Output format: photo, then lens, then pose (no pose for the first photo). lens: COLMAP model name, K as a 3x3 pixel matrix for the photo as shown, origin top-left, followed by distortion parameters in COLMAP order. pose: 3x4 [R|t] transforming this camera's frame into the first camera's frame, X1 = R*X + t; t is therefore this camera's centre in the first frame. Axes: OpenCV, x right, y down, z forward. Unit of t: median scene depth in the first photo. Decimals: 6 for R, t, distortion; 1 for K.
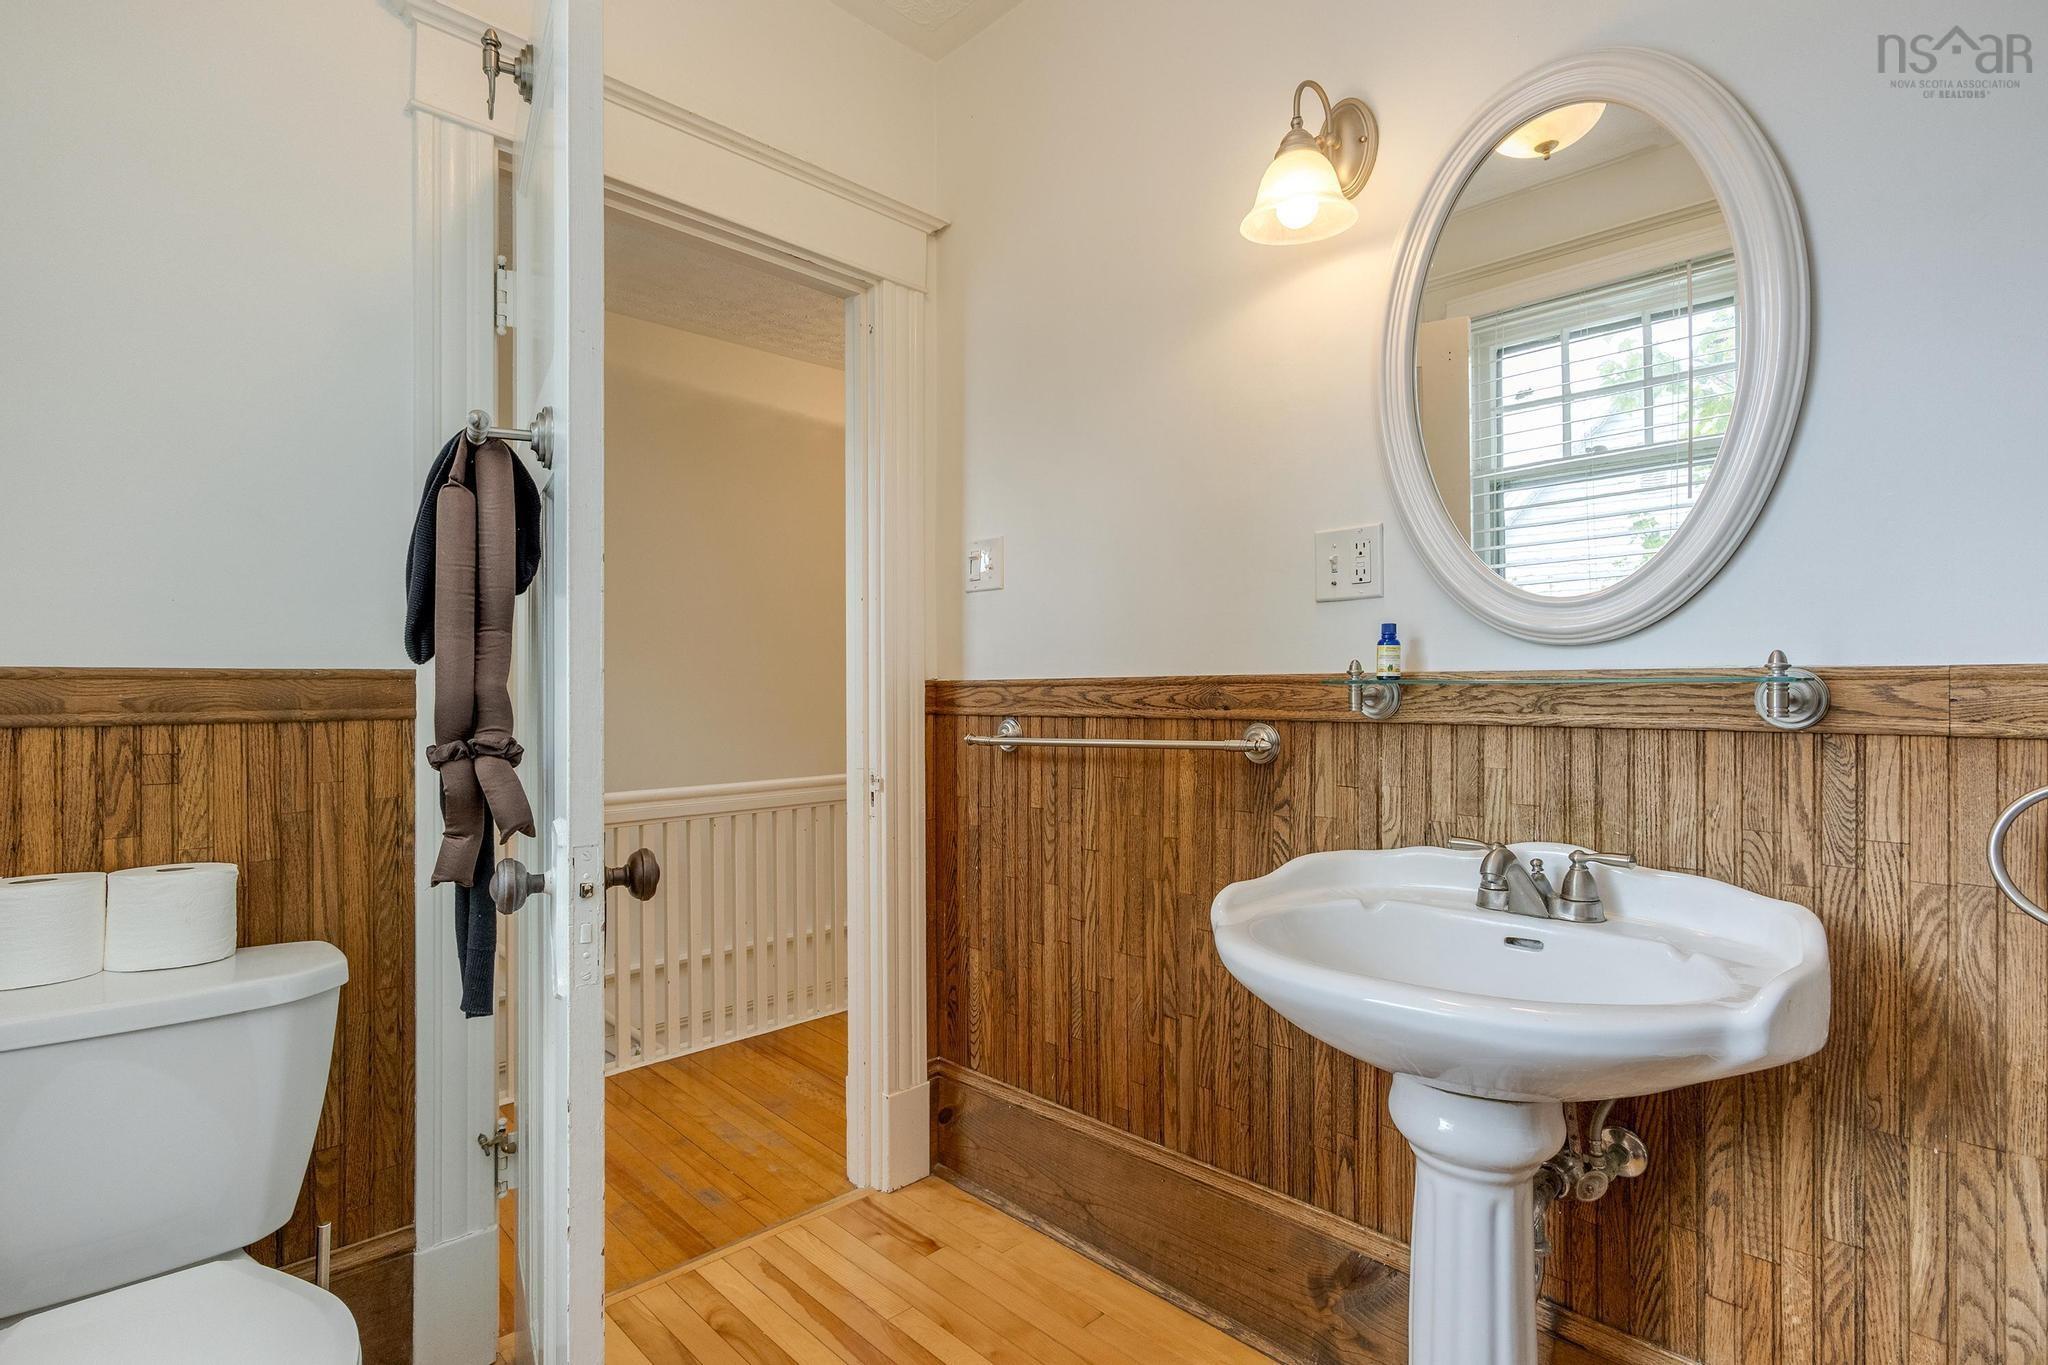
lens RADIAL K [[1000.7, 0, 1021.9], [0, 1000.7, 685.6], [0, 0, 1]] dist [0.000010, 0.002274]
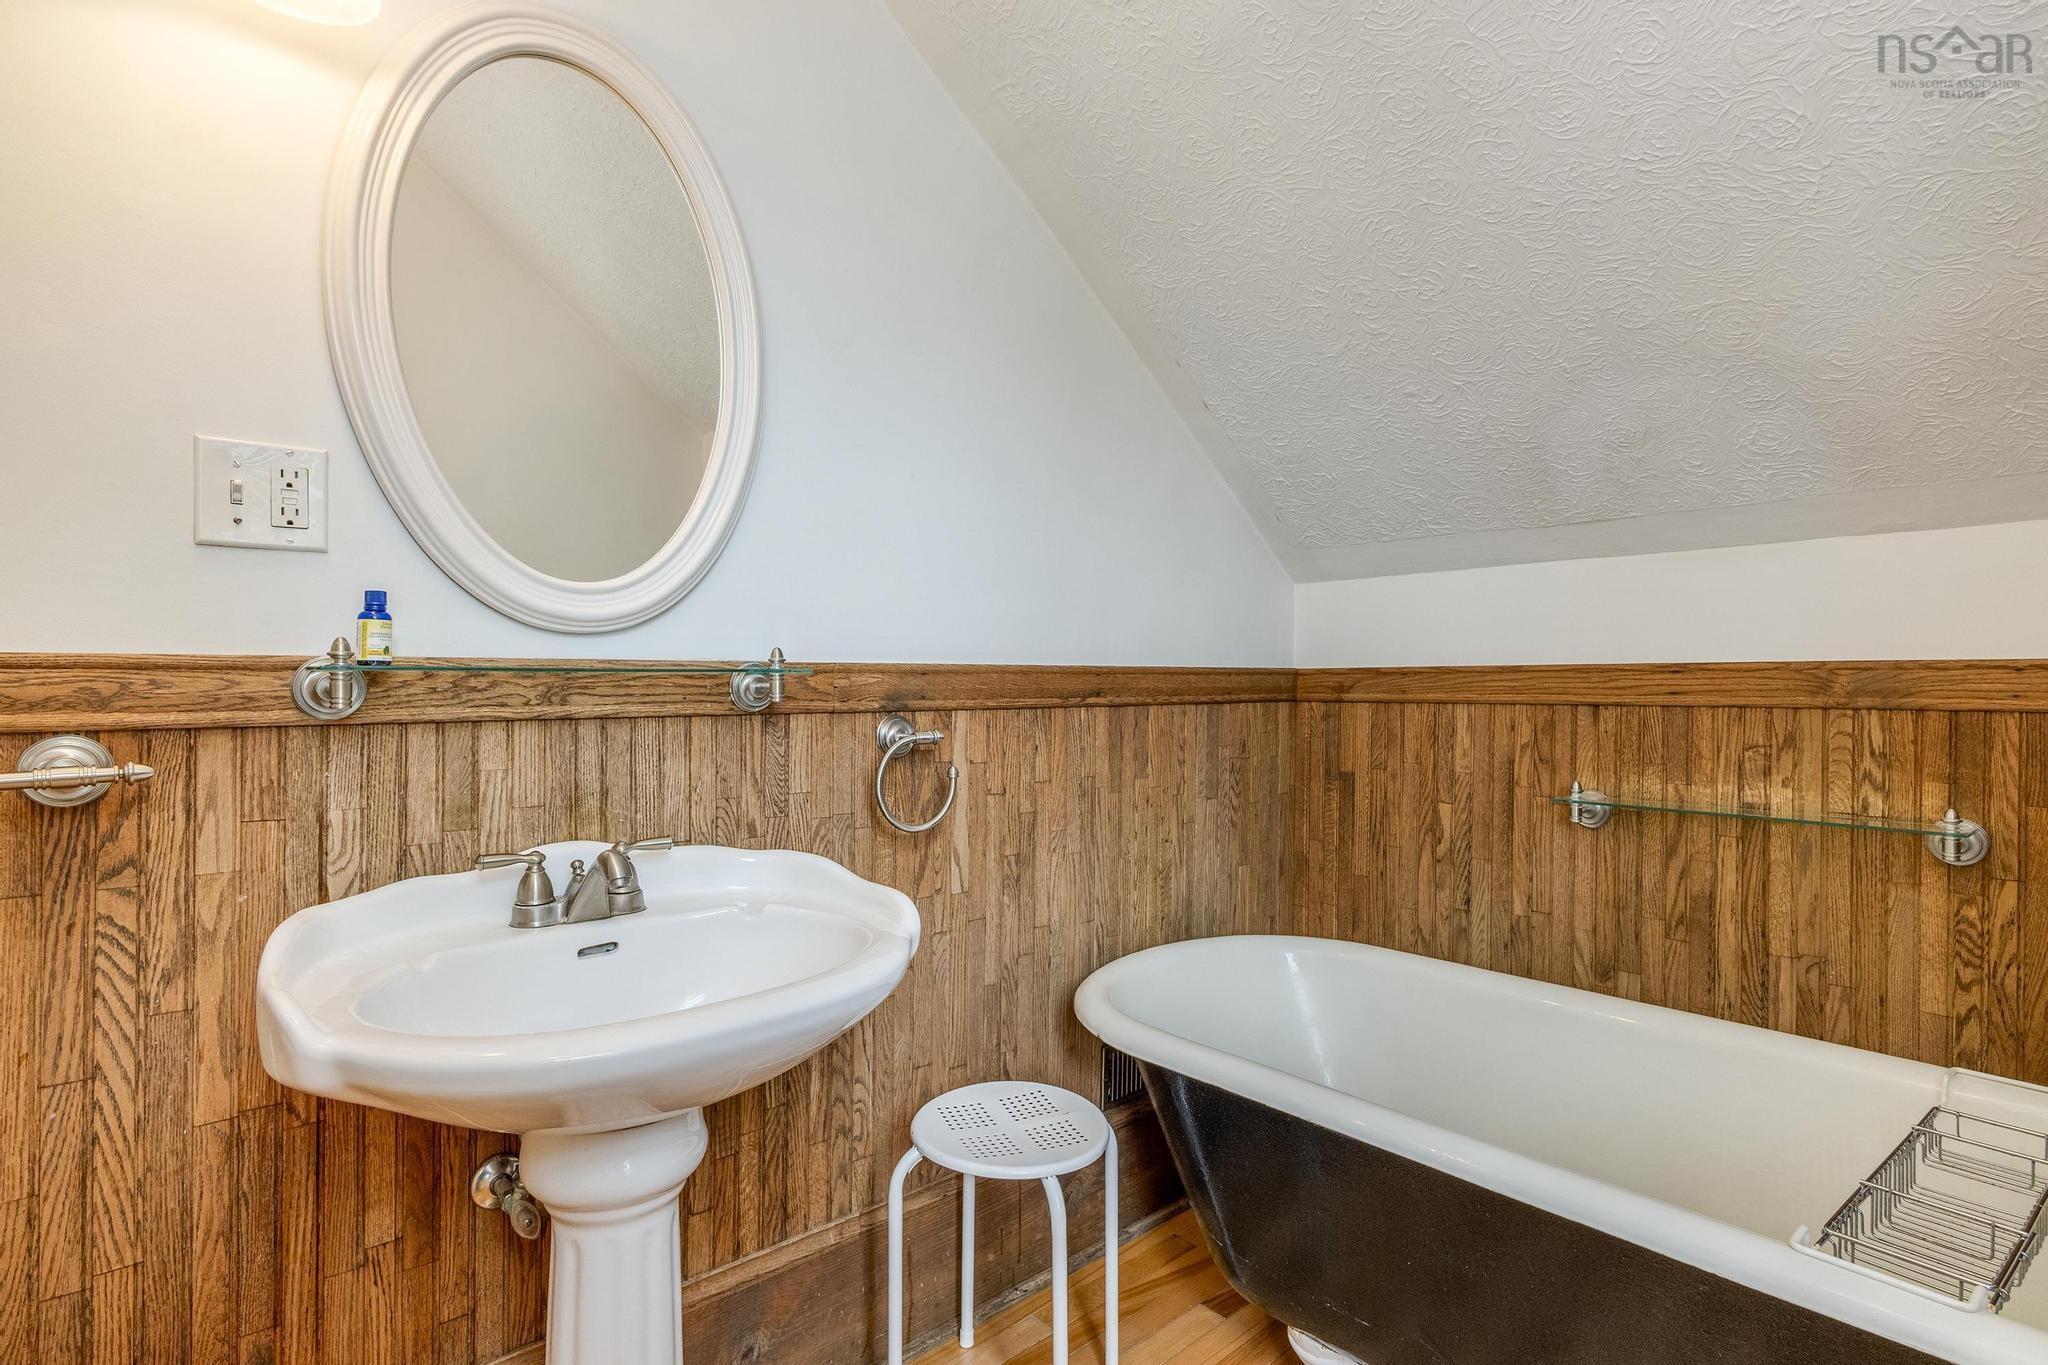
lens RADIAL K [[1000.7, 0, 1021.1], [0, 1000.7, 680.4], [0, 0, 1]] dist [0.000010, 0.002274]
pose [[0.058762, -0.000867, 0.998272, -0.361815], [-0.005733, 0.999983, 0.001206, 0.001329], [-0.998256, -0.005794, 0.058756, 0.489139]]
